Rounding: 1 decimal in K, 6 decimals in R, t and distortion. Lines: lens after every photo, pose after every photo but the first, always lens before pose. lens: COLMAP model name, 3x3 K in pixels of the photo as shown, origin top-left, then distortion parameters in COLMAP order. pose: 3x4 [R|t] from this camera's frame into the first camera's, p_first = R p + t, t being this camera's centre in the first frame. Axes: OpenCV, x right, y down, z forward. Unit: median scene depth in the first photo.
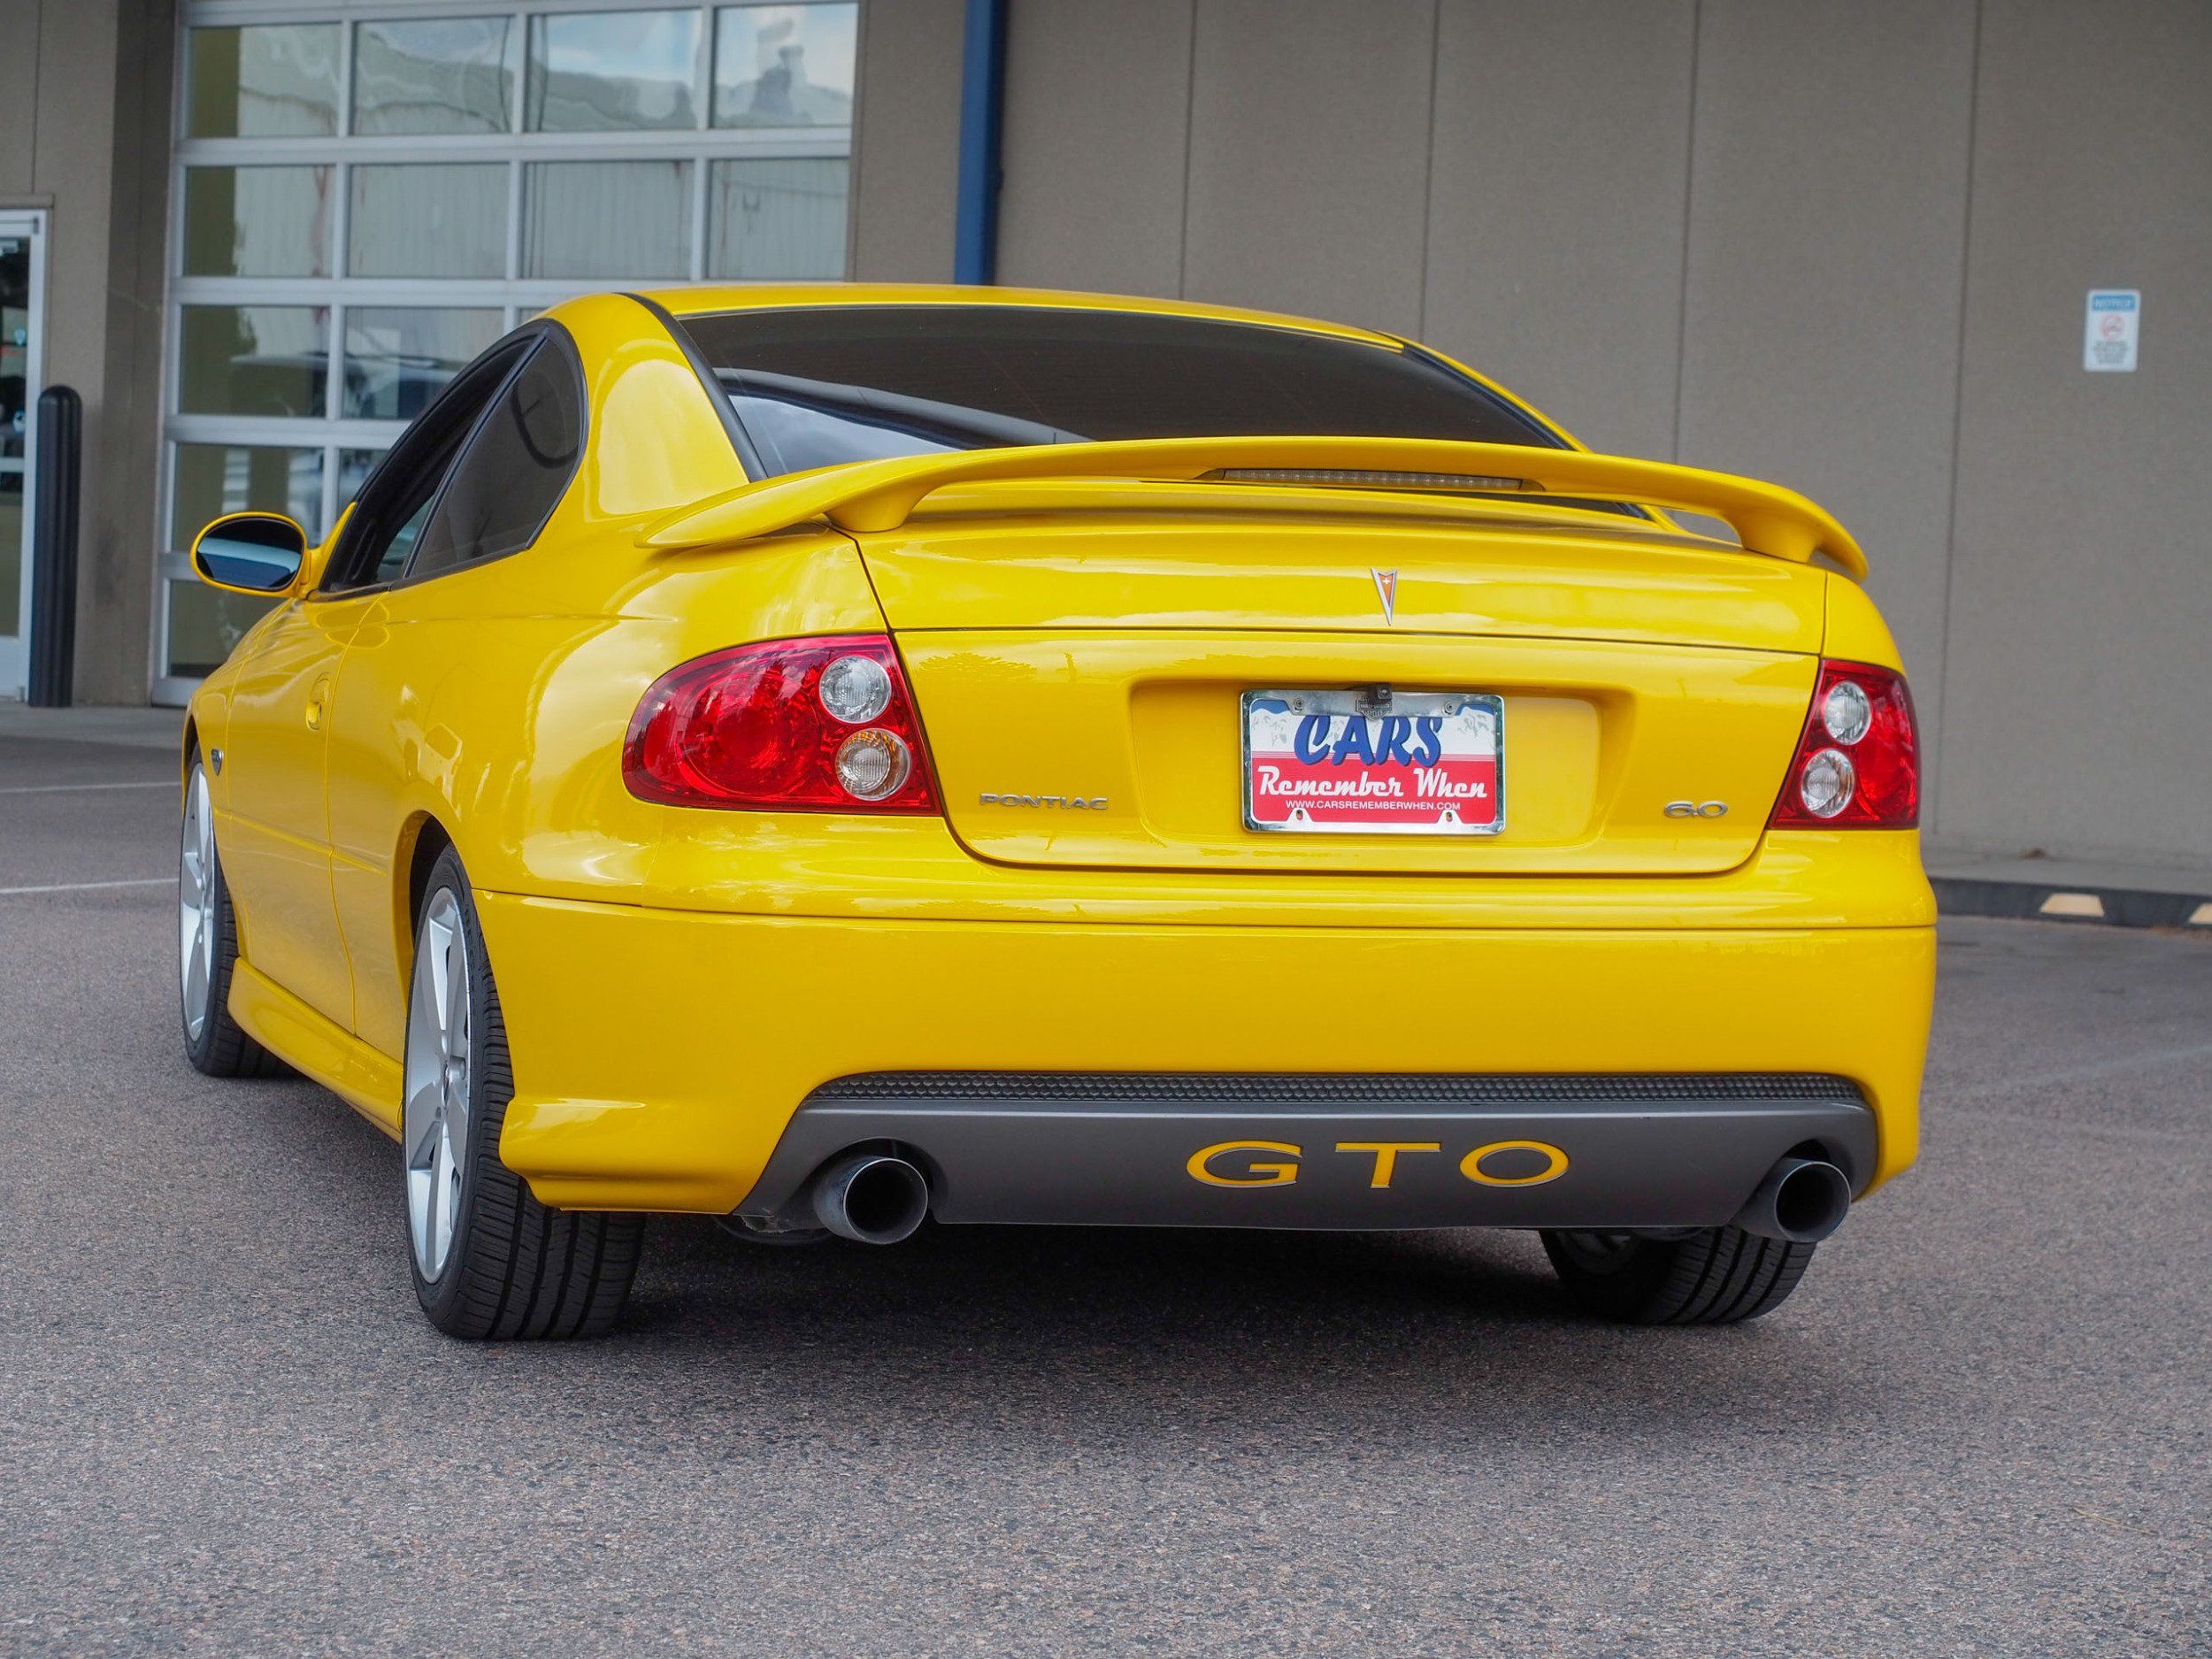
lens RADIAL K [[5228.2, 0, 1027.2], [0, 5228.2, 828.9], [0, 0, 1]] dist [-0.003253, 0.169494]
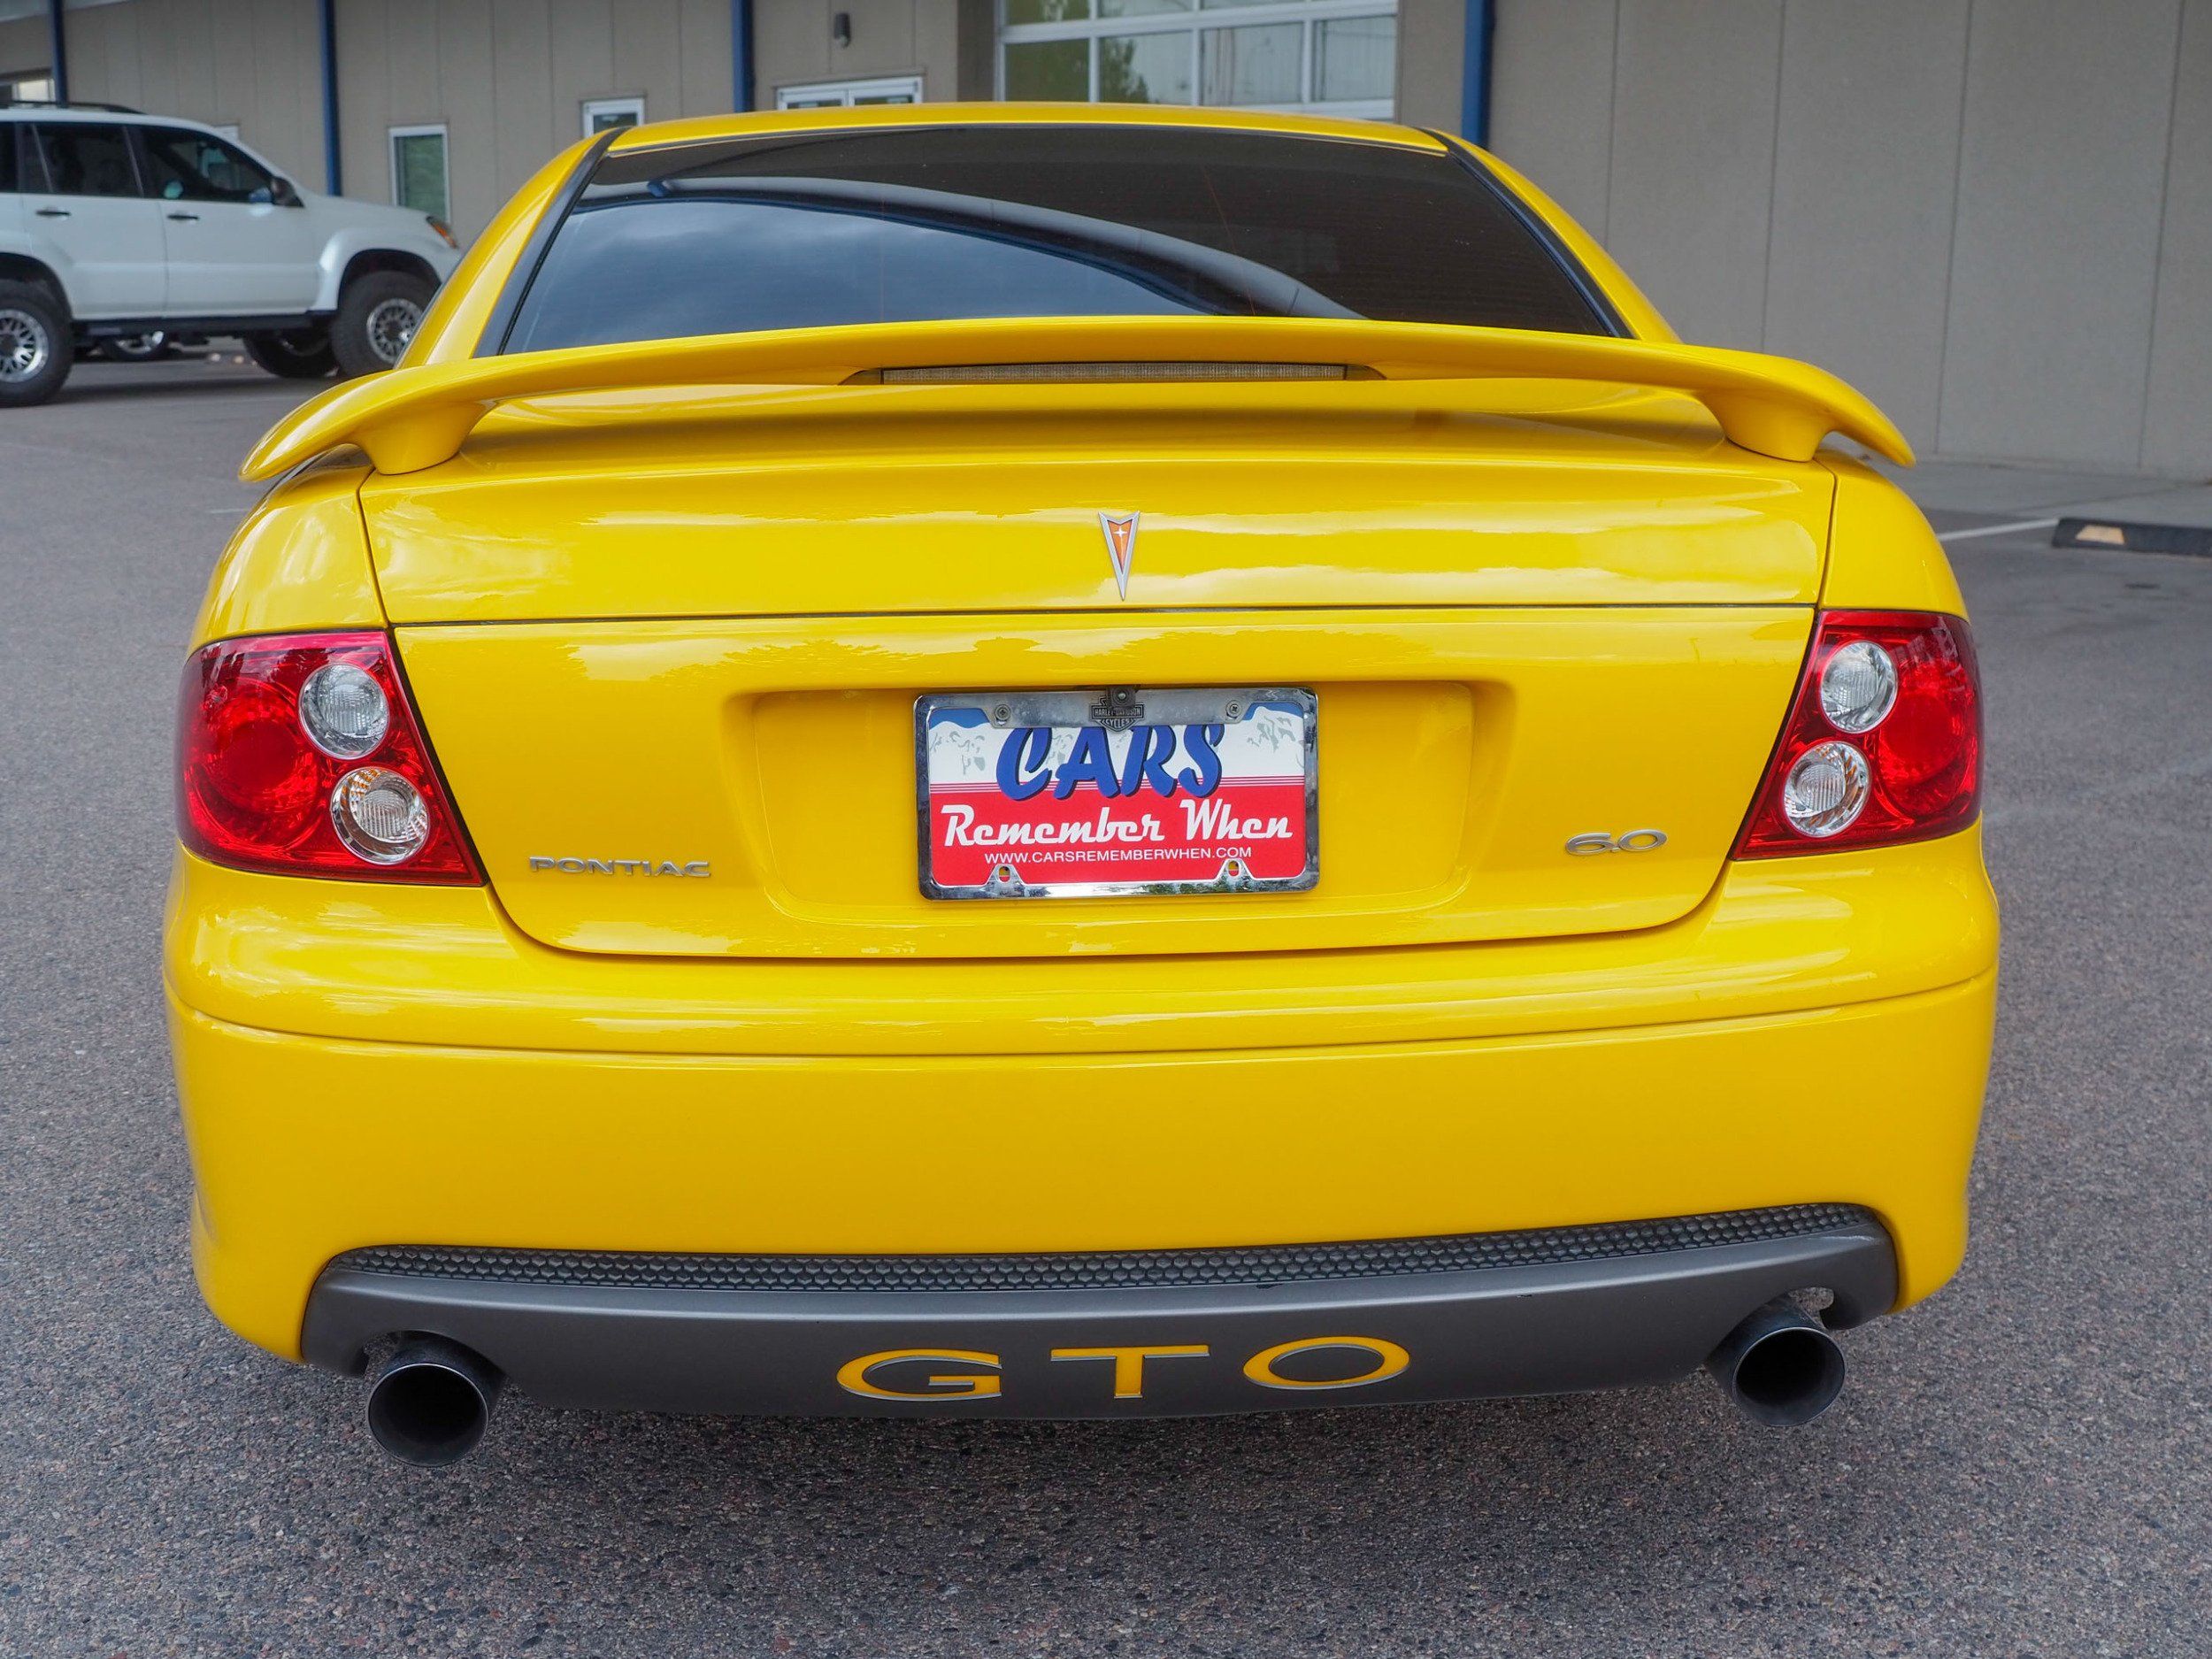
lens RADIAL K [[2664.8, 0, 1094.6], [0, 2664.8, 830.3], [0, 0, 1]] dist [0.003235, 0.004122]
pose [[0.978283, 0.009154, -0.207073, 0.135251], [0.024159, 0.987180, 0.157771, -0.063038], [0.205863, -0.159347, 0.965520, 0.657417]]
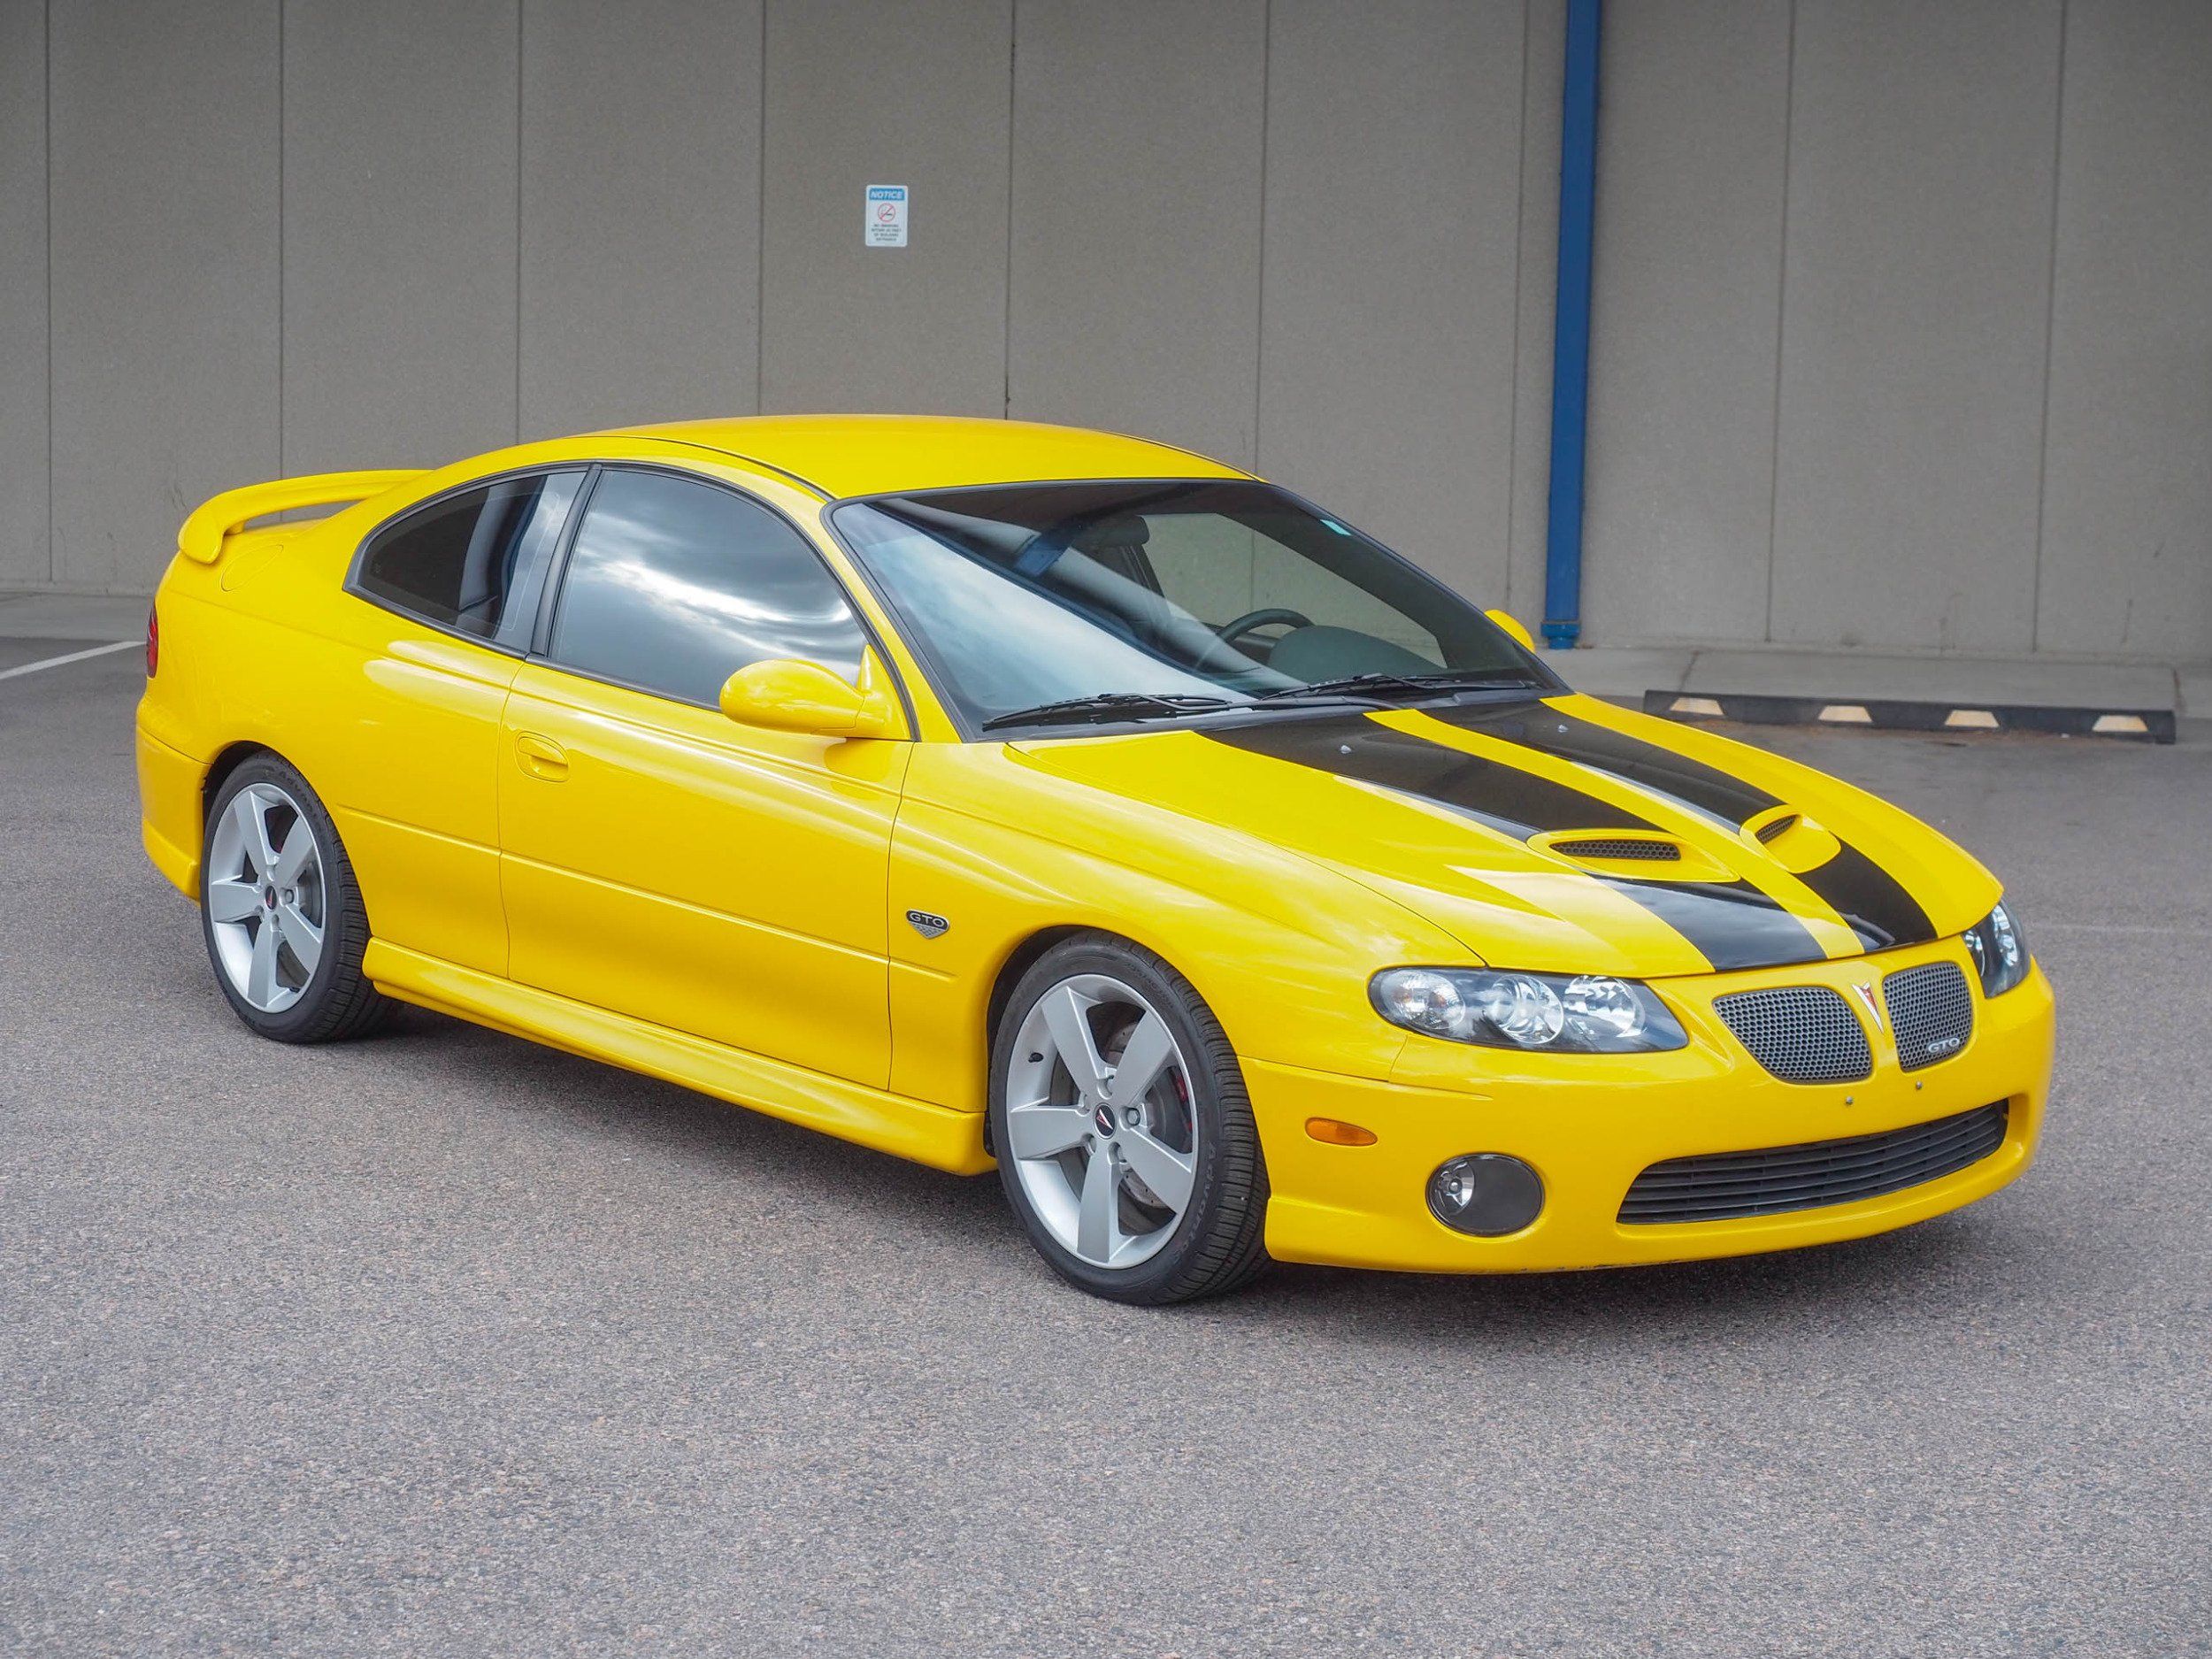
lens RADIAL K [[4624.3, 0, 1109.1], [0, 4624.3, 799.0], [0, 0, 1]] dist [0.006726, -0.075370]
pose [[0.877533, -0.080588, 0.472696, -0.825041], [0.040175, 0.994667, 0.094993, -0.158573], [-0.477830, -0.064369, 0.876091, -0.131597]]
